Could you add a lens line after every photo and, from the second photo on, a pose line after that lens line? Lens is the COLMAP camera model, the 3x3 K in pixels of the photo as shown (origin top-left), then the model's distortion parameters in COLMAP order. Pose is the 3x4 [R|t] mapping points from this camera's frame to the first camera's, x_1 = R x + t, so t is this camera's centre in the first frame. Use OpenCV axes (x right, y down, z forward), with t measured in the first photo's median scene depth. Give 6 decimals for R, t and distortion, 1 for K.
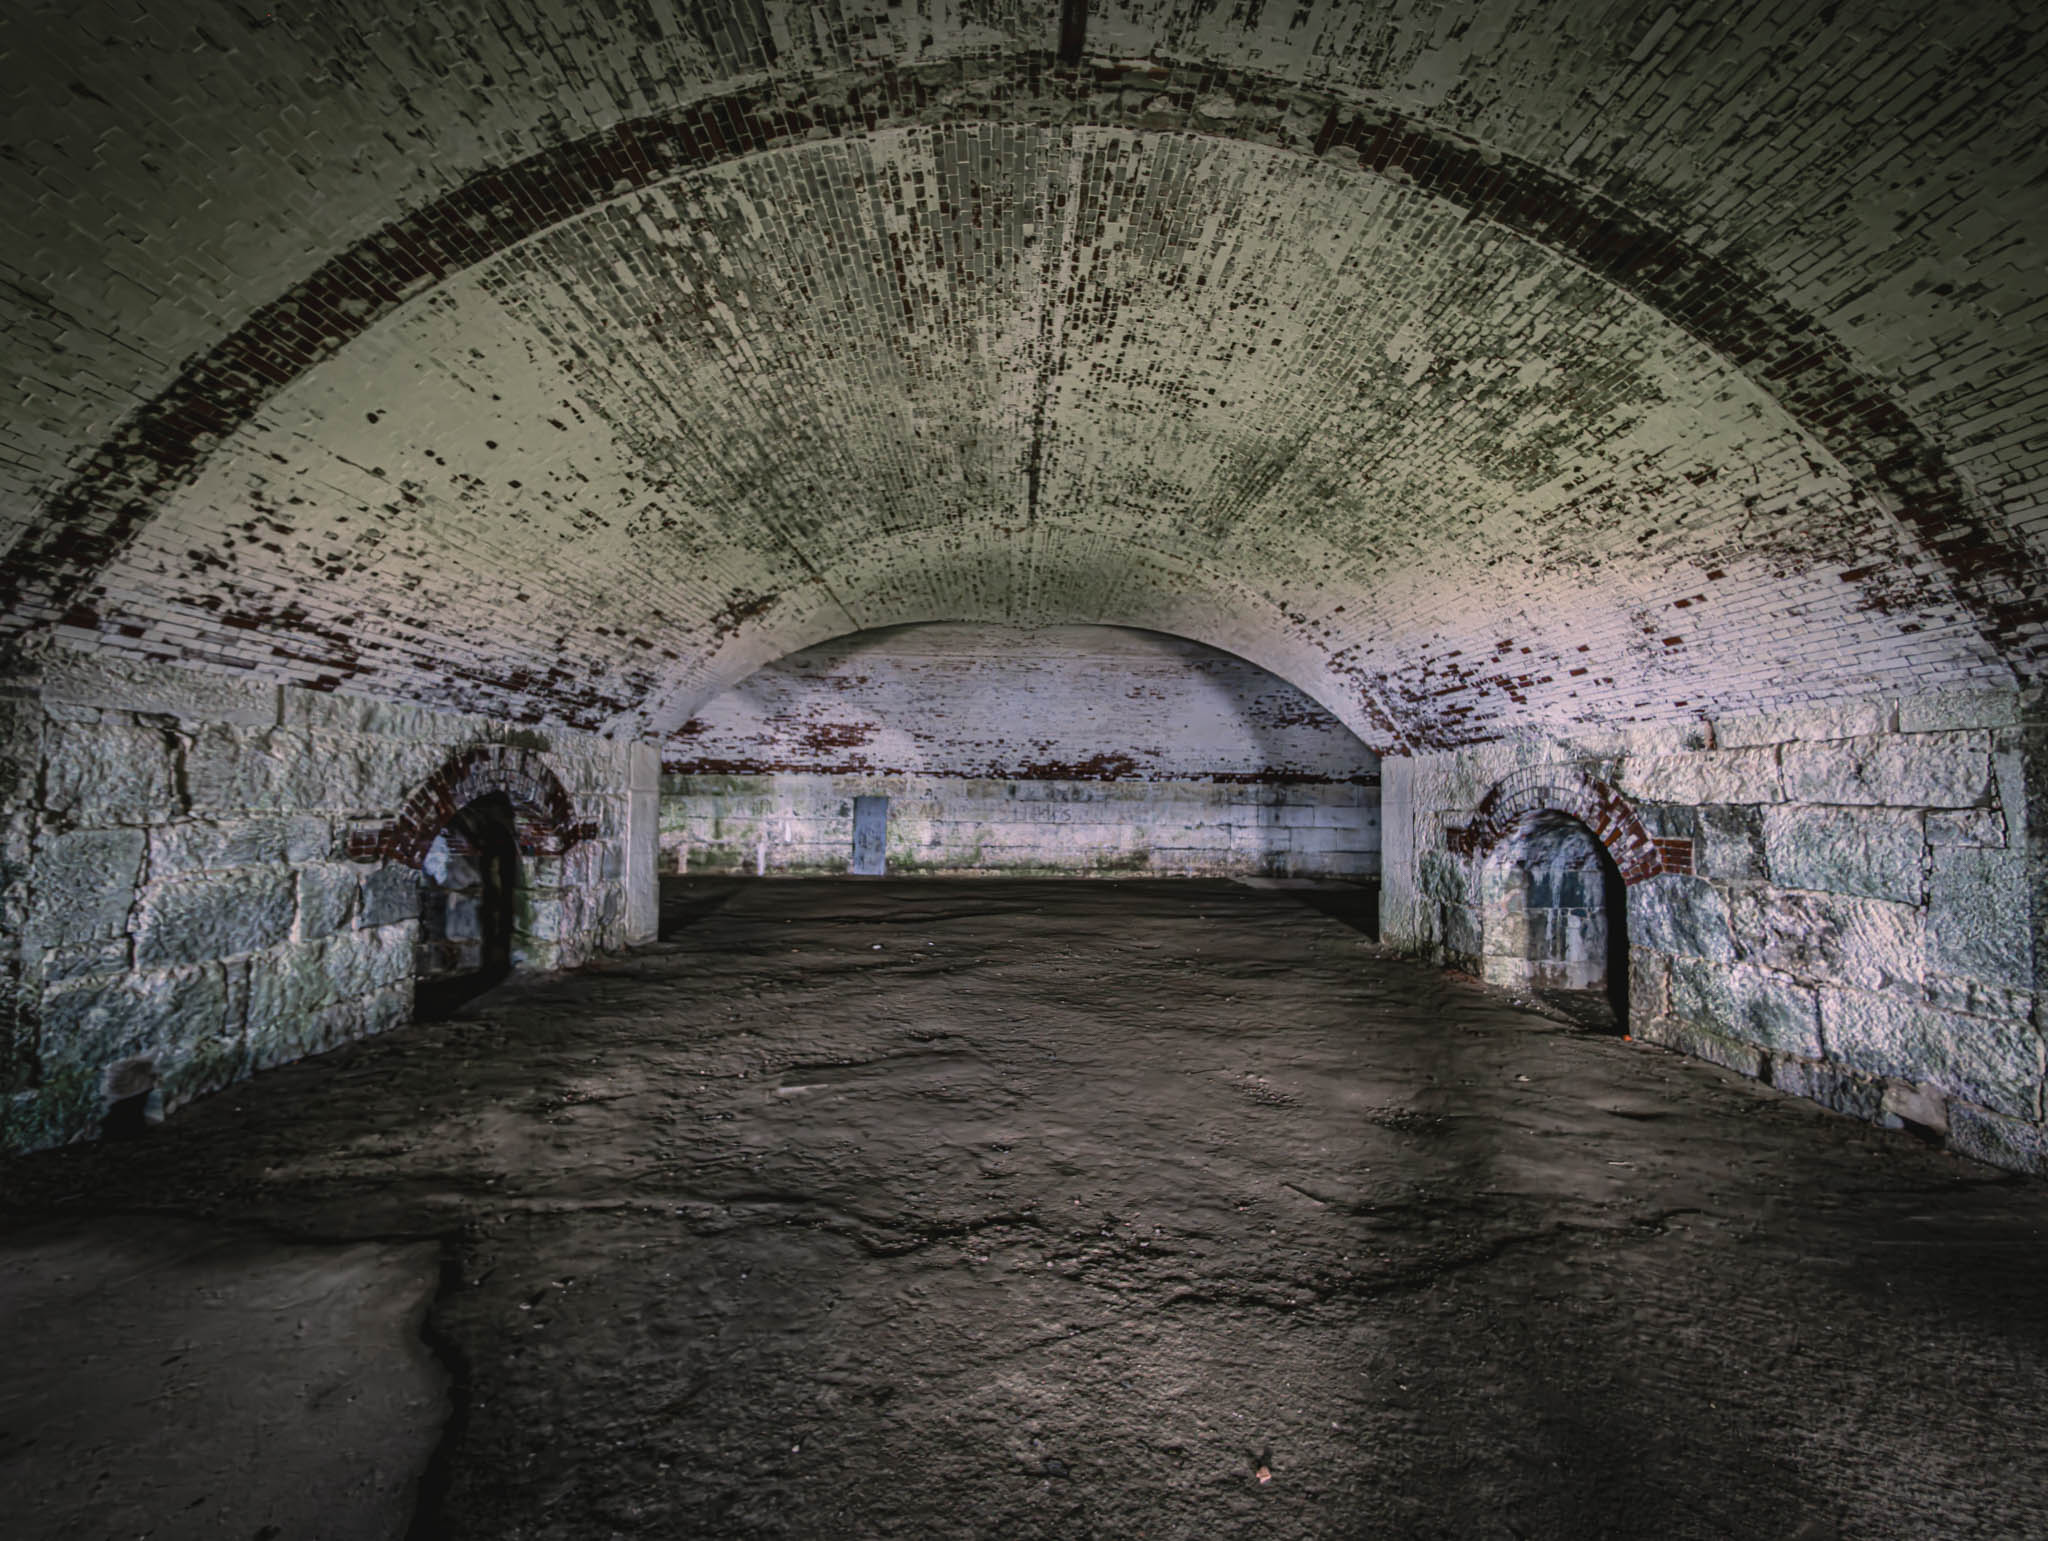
lens RADIAL K [[749.9, 0, 1032.3], [0, 749.9, 773.4], [0, 0, 1]] dist [-0.001541, 0.000182]
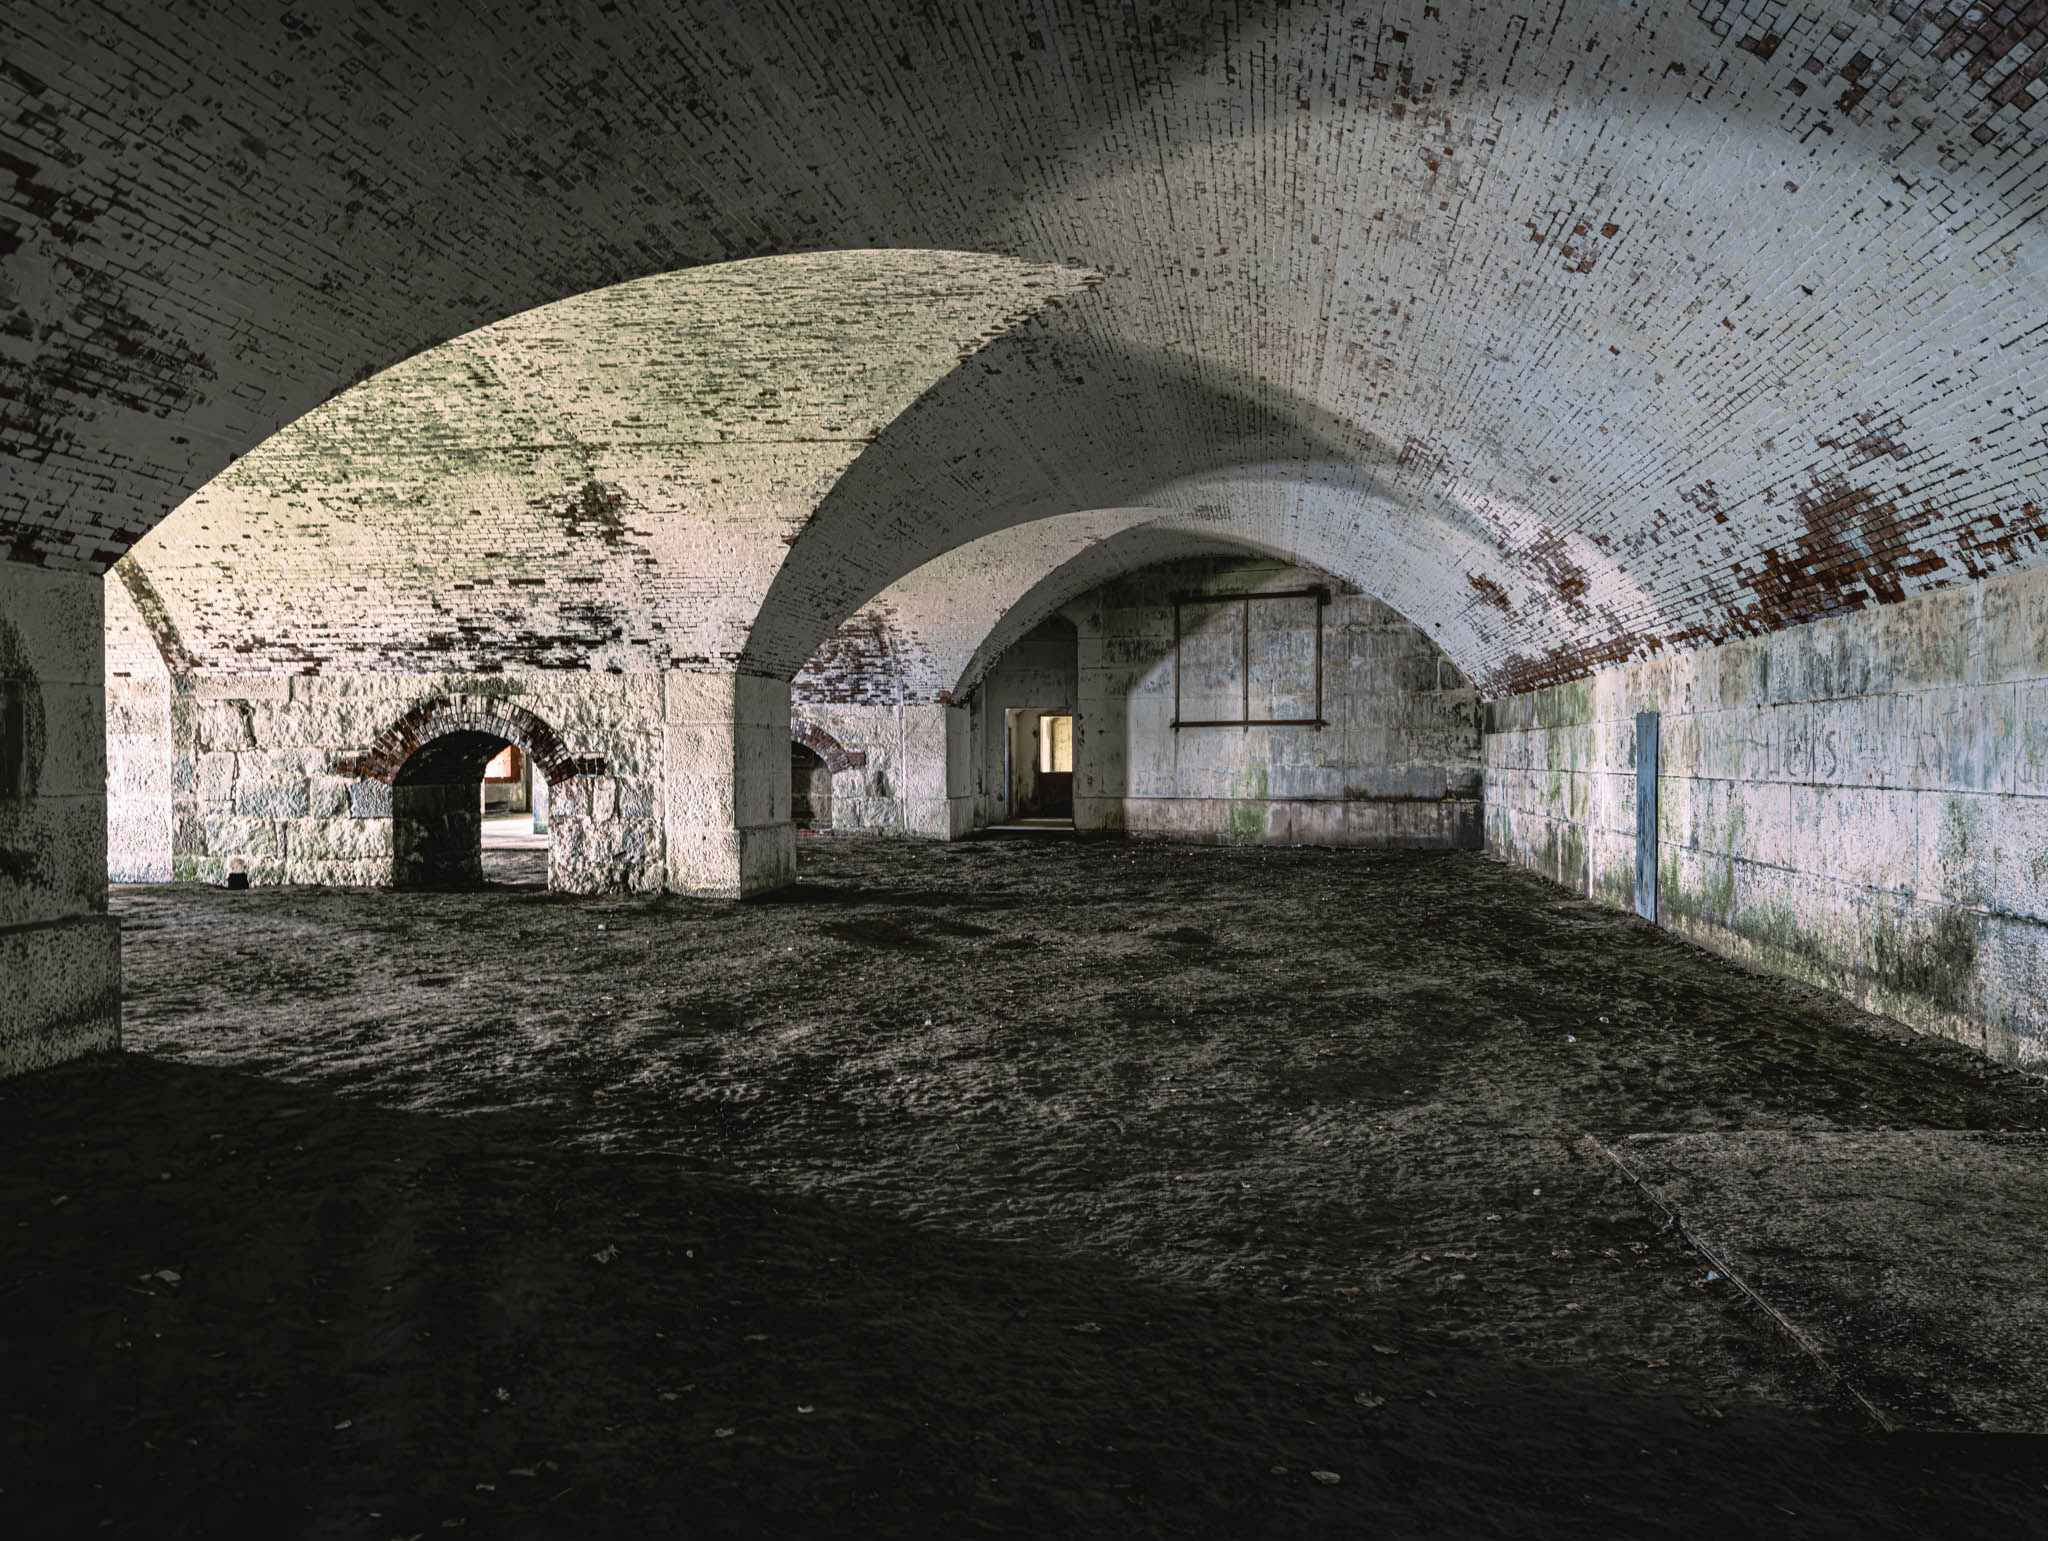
lens RADIAL K [[1593.4, 0, 1092.1], [0, 1593.4, 780.5], [0, 0, 1]] dist [-0.002767, -0.004246]
pose [[-0.137977, -0.000182, -0.990435, 2.052892], [0.041983, 0.999100, -0.006032, 0.192668], [0.989545, -0.042413, -0.137845, 2.748484]]
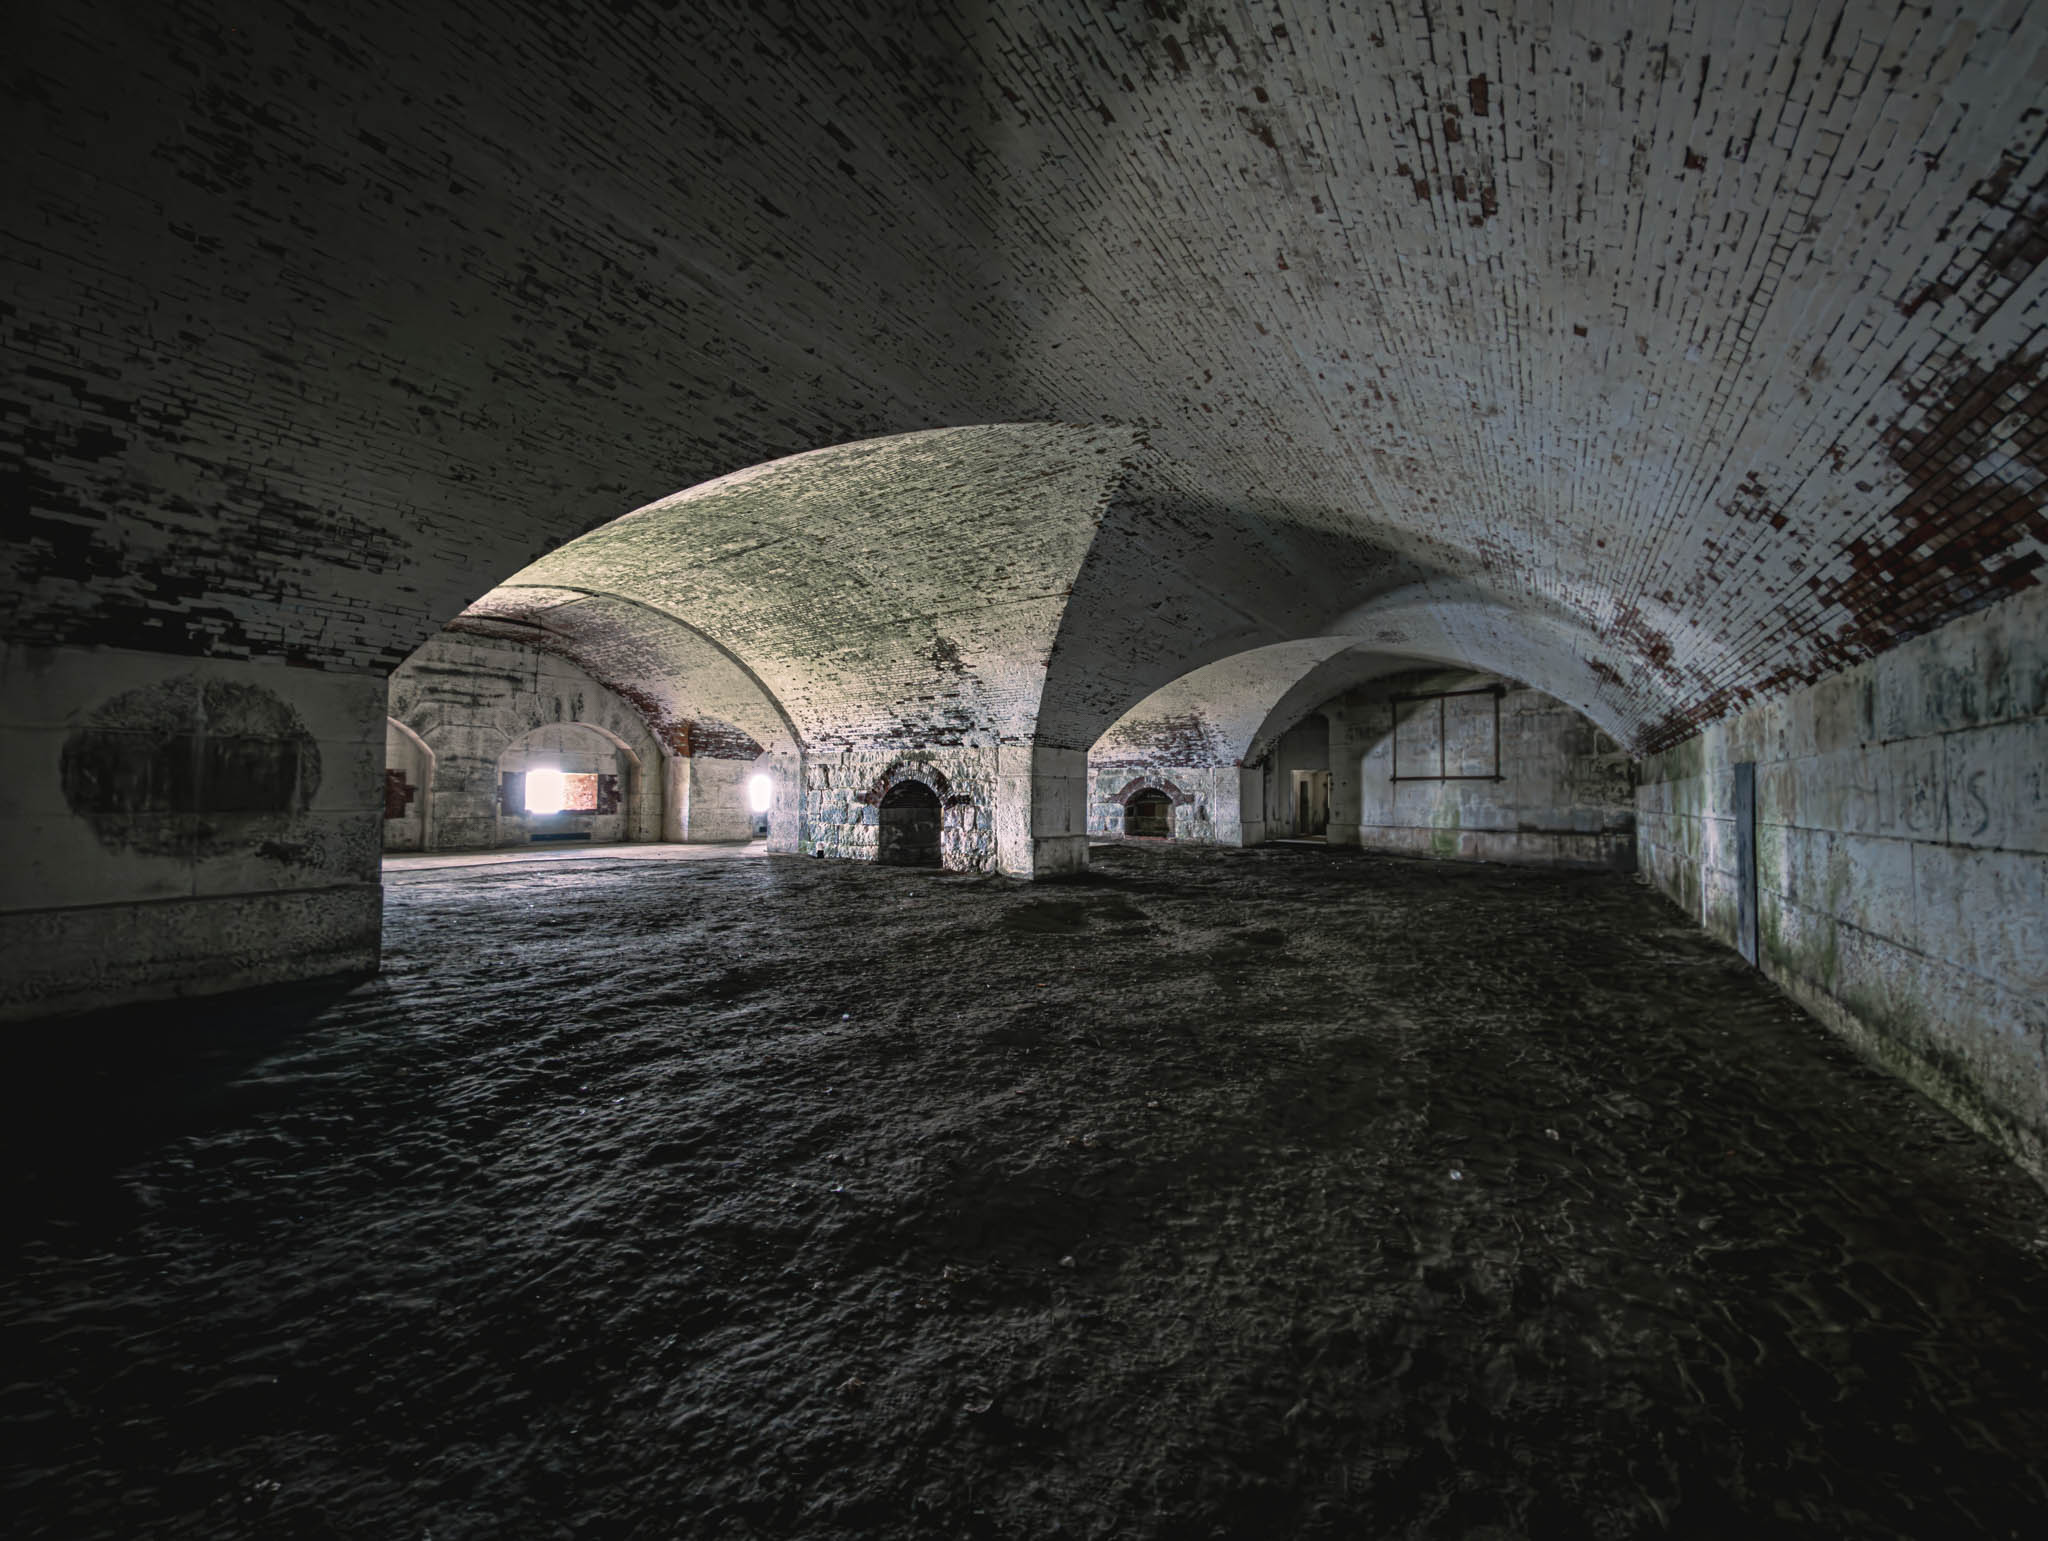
lens RADIAL K [[749.9, 0, 1018.8], [0, 749.9, 768.9], [0, 0, 1]] dist [-0.001541, 0.000182]
pose [[-0.601372, -0.050306, -0.797384, 1.106264], [0.014030, 0.997197, -0.073493, 0.192599], [0.798846, -0.055384, -0.598981, 3.072259]]
